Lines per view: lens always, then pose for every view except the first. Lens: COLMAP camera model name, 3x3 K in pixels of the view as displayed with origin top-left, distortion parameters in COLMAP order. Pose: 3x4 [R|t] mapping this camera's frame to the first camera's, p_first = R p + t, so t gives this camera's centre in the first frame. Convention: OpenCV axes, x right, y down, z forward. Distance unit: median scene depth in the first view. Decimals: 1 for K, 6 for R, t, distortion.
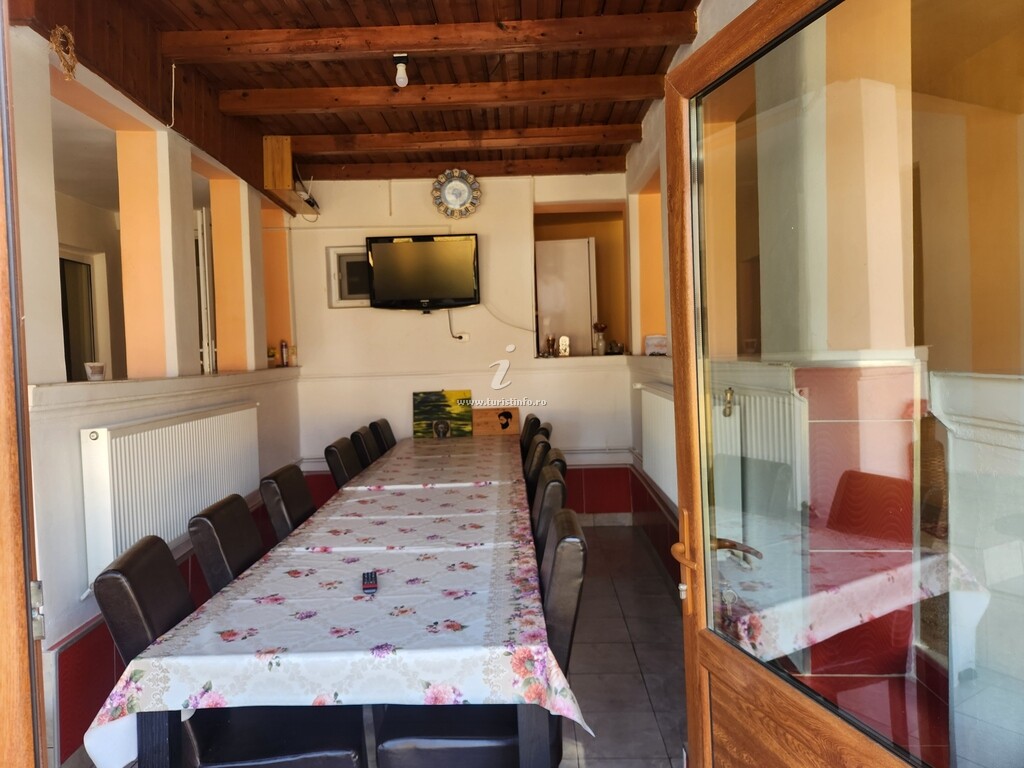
lens RADIAL K [[731.1, 0, 514.6], [0, 731.1, 378.8], [0, 0, 1]] dist [0.040790, -0.013582]
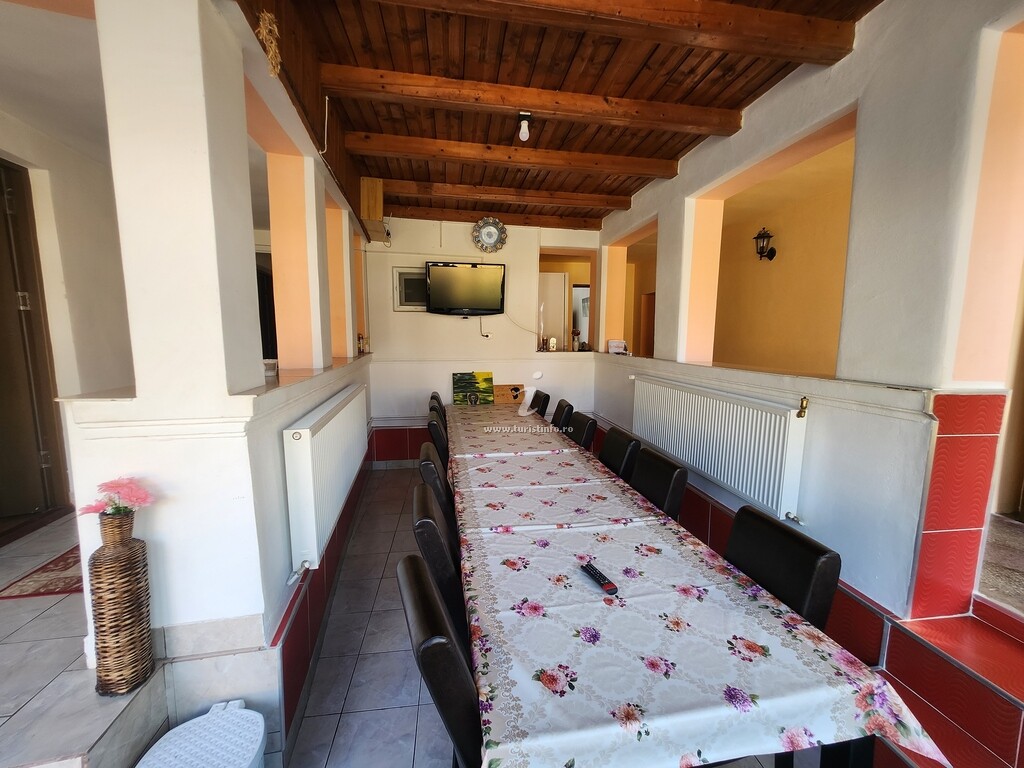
lens RADIAL K [[409.4, 0, 505.2], [0, 409.4, 386.0], [0, 0, 1]] dist [-0.002363, 0.000061]
pose [[0.980691, 0.014358, 0.195035, -0.267000], [-0.031009, 0.996101, 0.082589, -0.035902], [-0.193089, -0.087042, 0.977313, 0.255803]]
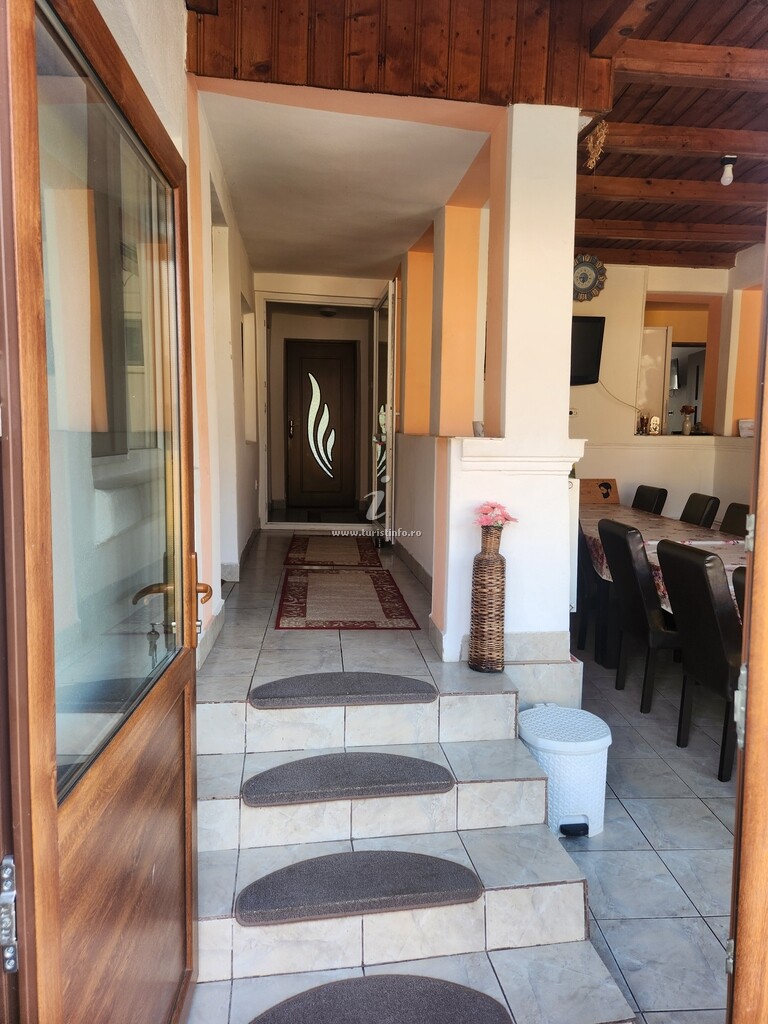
lens RADIAL K [[731.1, 0, 348.2], [0, 731.1, 504.4], [0, 0, 1]] dist [0.040790, -0.013582]
pose [[0.992041, 0.038213, 0.119980, -0.717019], [-0.046043, 0.996939, 0.063188, 0.034632], [-0.117198, -0.068209, 0.990763, -0.069013]]
